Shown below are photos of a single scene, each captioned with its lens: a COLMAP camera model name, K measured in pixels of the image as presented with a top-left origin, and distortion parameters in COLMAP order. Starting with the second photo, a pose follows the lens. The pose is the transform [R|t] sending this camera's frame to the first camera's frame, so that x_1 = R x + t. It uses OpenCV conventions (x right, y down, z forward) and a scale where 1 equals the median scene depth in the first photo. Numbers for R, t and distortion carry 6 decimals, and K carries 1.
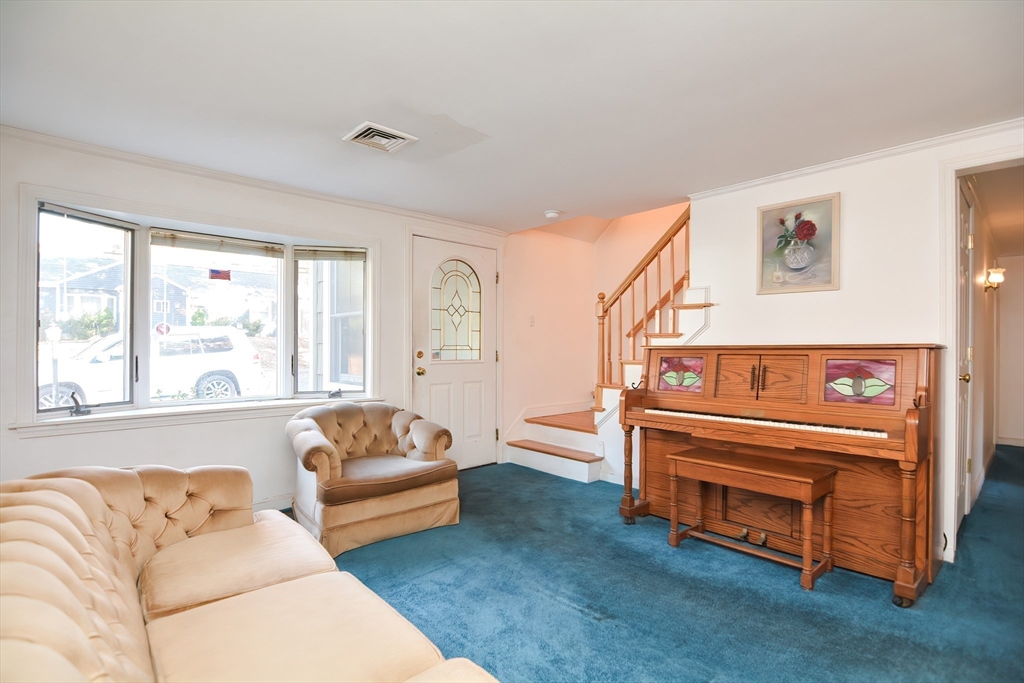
lens RADIAL K [[501.9, 0, 512.0], [0, 501.9, 341.5], [0, 0, 1]] dist [-0.016362, -0.002070]
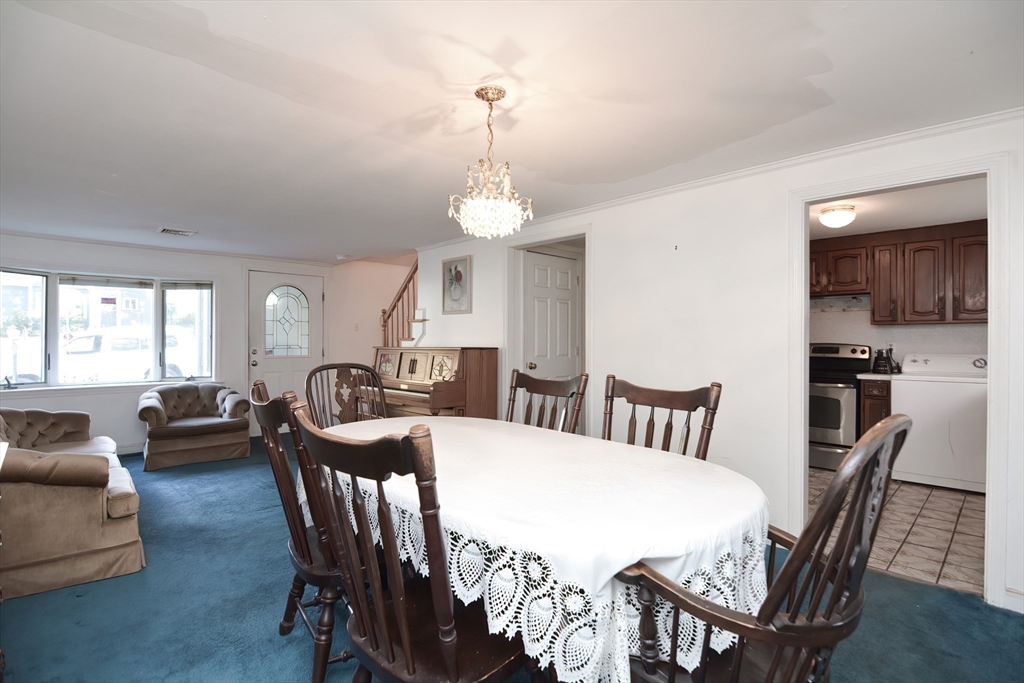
lens RADIAL K [[501.9, 0, 512.0], [0, 501.9, 341.5], [0, 0, 1]] dist [-0.016362, -0.002070]
pose [[0.999838, -0.002097, 0.017884, 0.712814], [0.001774, 0.999836, 0.018023, -0.039036], [-0.017919, -0.017988, 0.999678, -0.627292]]
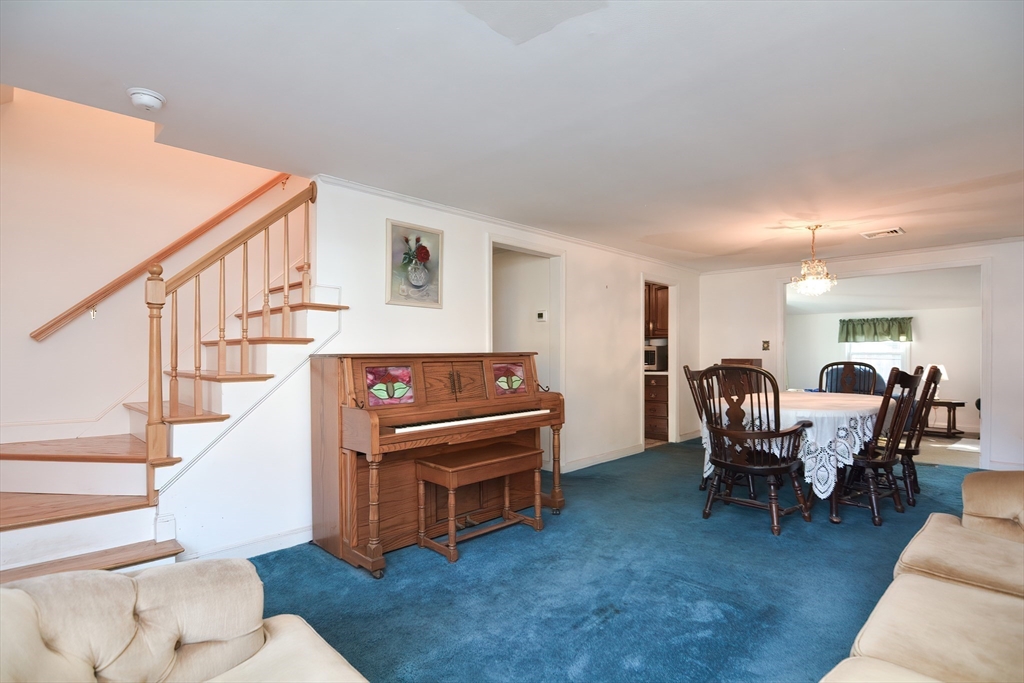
lens RADIAL K [[506.0, 0, 507.1], [0, 506.0, 351.7], [0, 0, 1]] dist [0.001494, -0.000209]
pose [[-0.042182, 0.000667, 0.999110, -0.577937], [-0.008330, 0.999965, -0.001020, 0.003726], [-0.999075, -0.008365, -0.042175, 0.827119]]
